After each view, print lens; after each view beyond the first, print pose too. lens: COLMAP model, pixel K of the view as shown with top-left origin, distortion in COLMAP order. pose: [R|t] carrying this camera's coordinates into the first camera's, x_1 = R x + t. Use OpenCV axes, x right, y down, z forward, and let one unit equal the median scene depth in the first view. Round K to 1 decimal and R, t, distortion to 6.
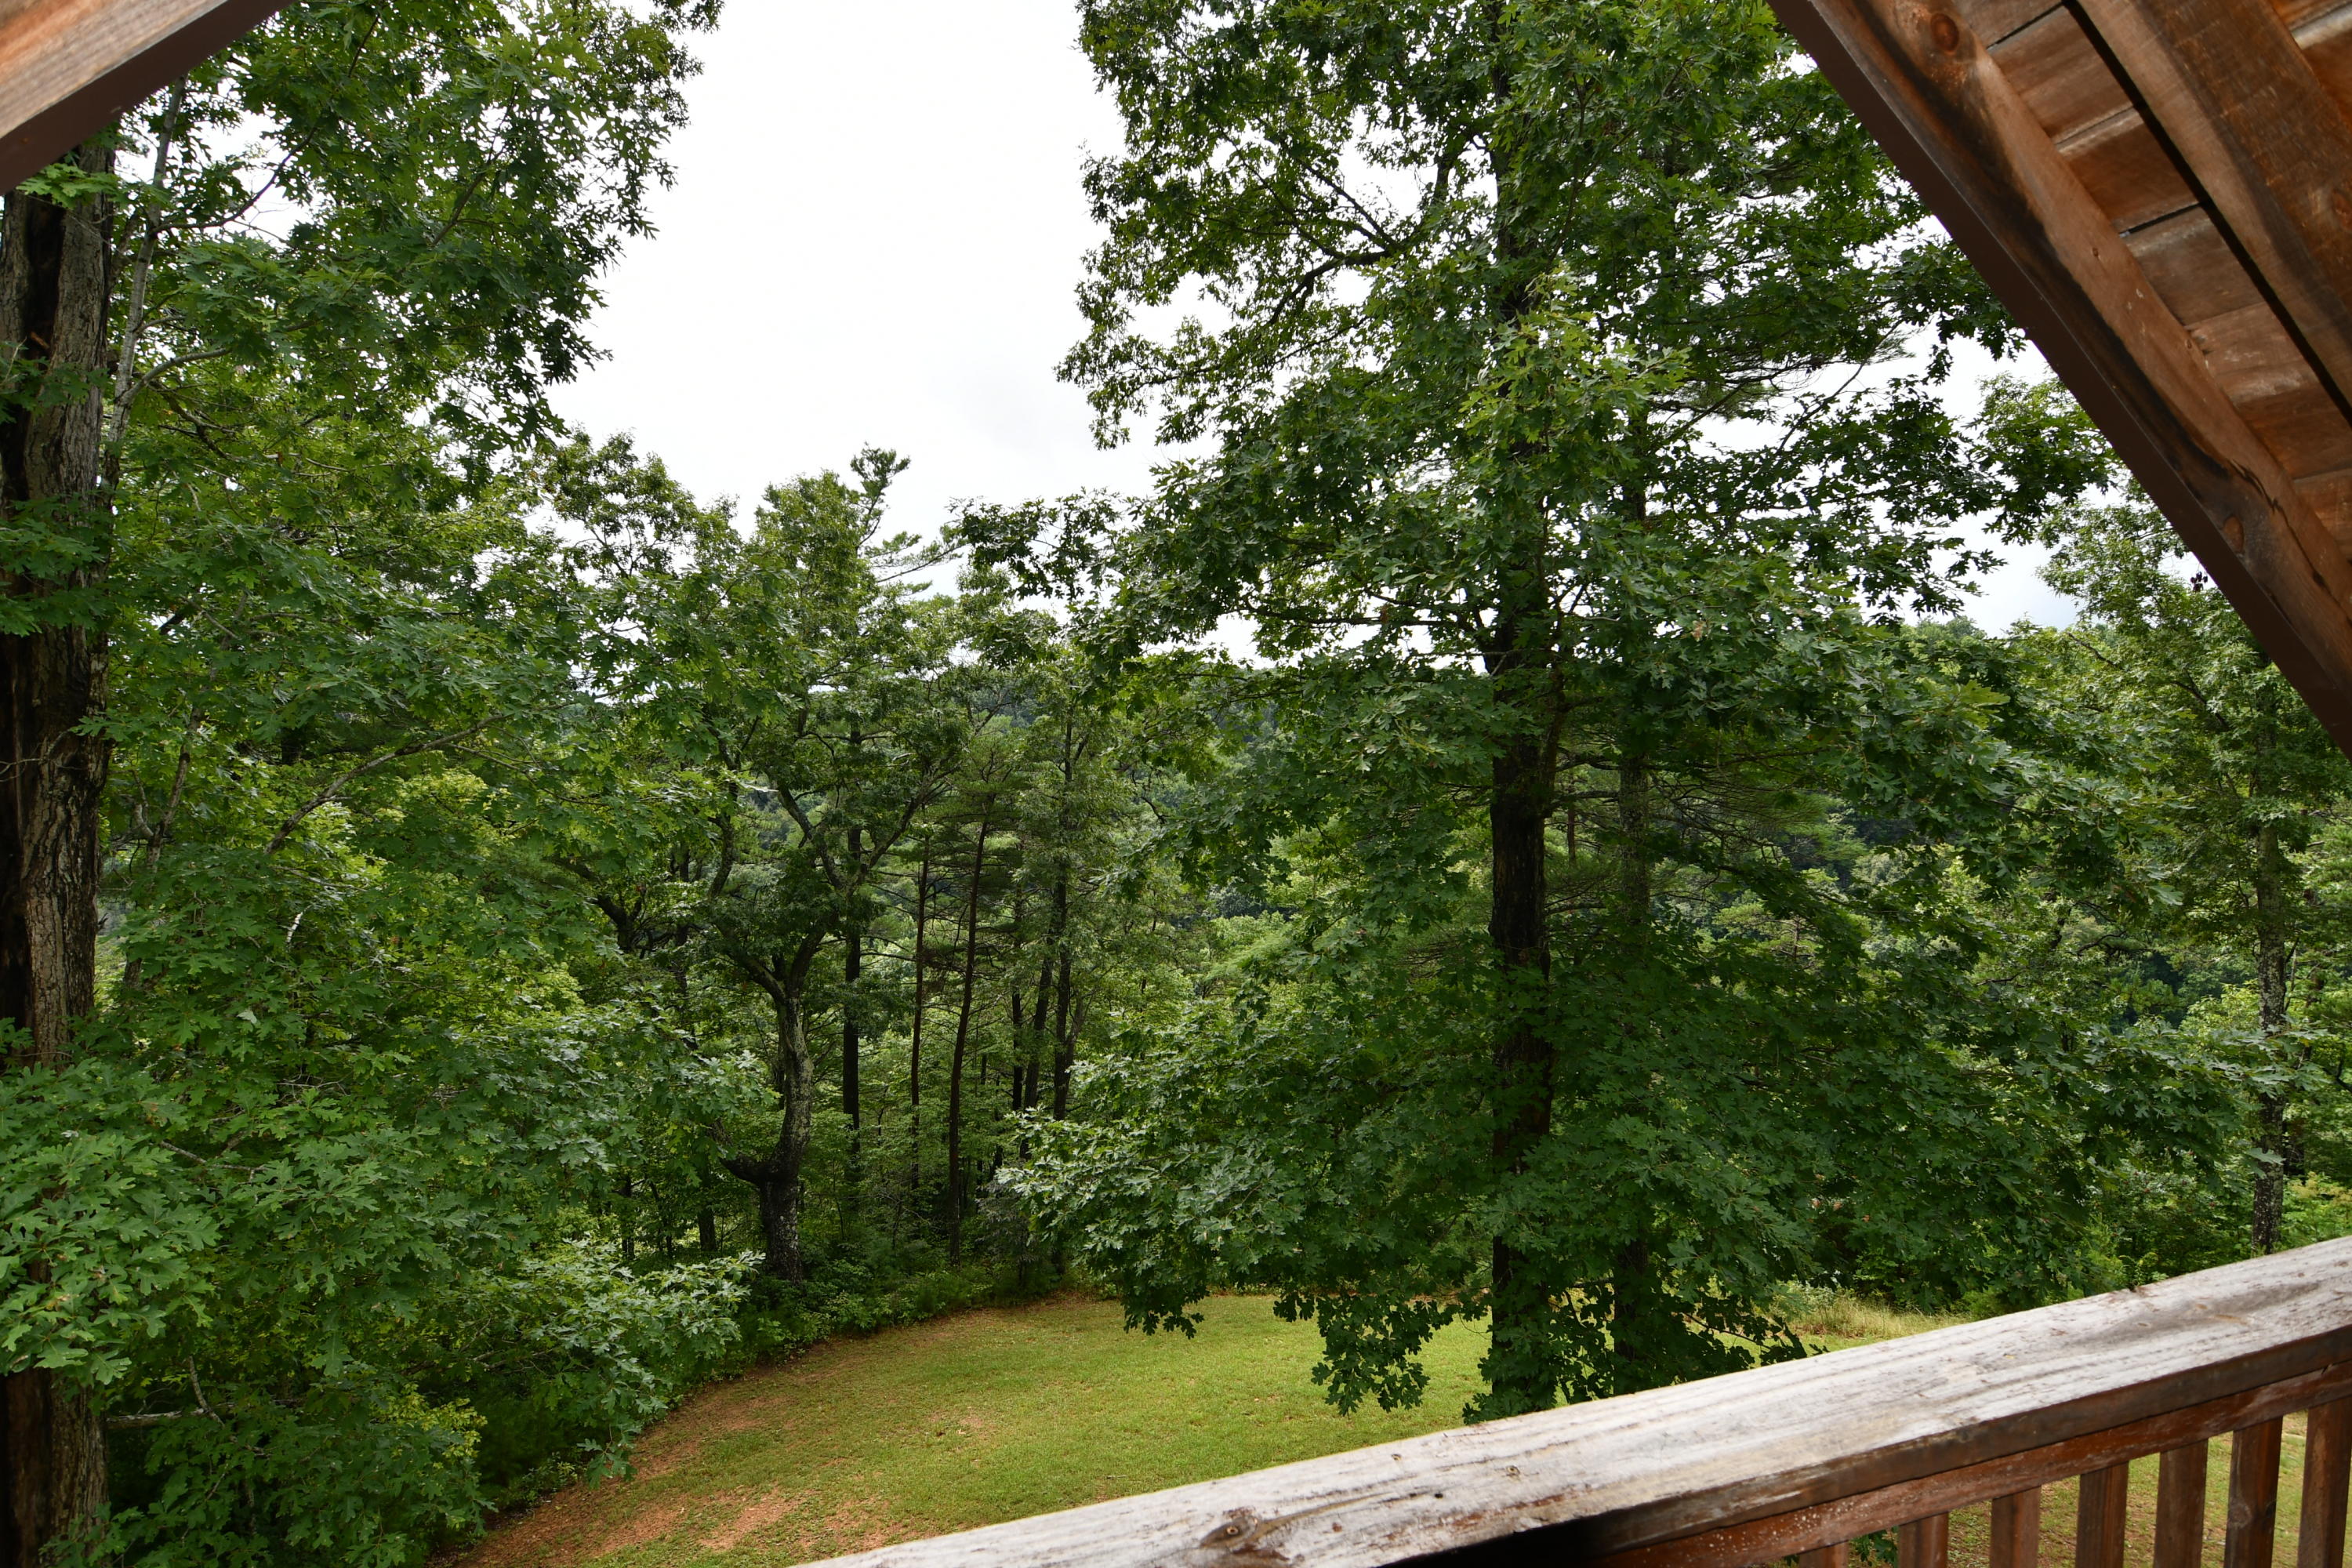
lens RADIAL K [[1141.1, 0, 1167.6], [0, 1141.1, 790.9], [0, 0, 1]] dist [-0.002326, -0.011485]
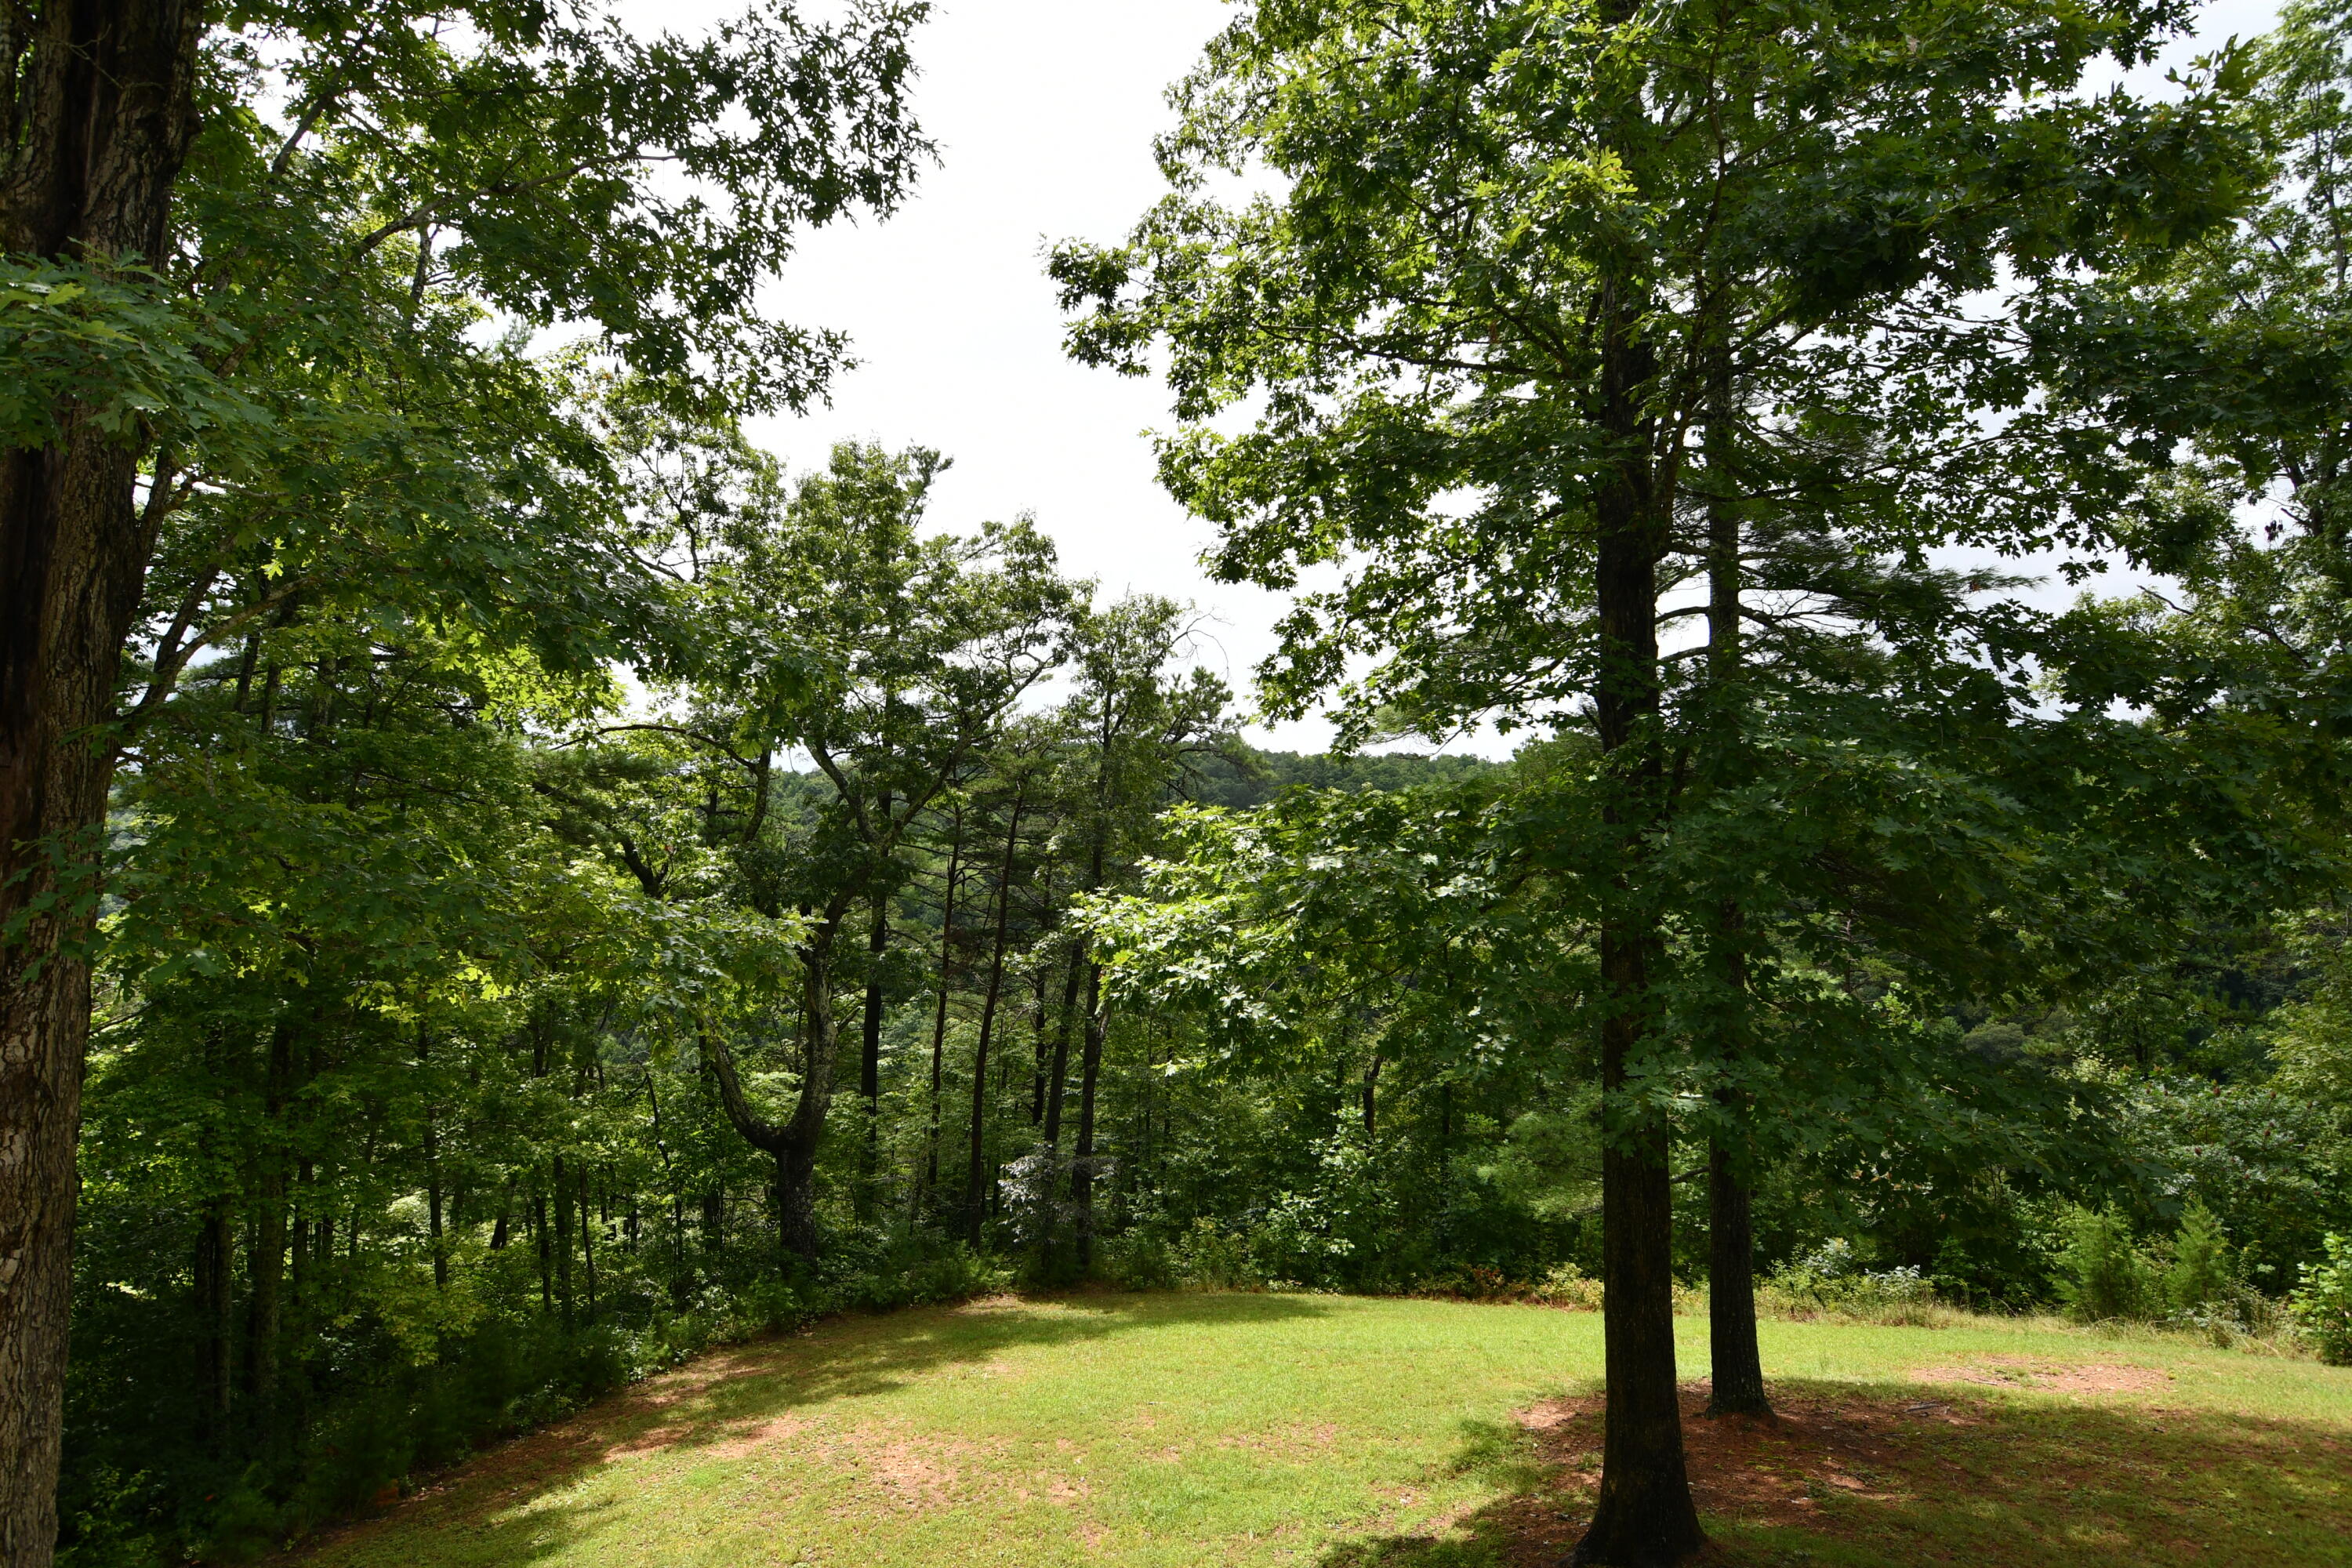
lens RADIAL K [[1141.1, 0, 1167.6], [0, 1141.1, 790.9], [0, 0, 1]] dist [-0.002326, -0.011485]
pose [[0.999652, 0.021355, -0.015510, -0.018825], [-0.022500, 0.996712, -0.077833, 0.100368], [0.013797, 0.078155, 0.996846, 0.023409]]
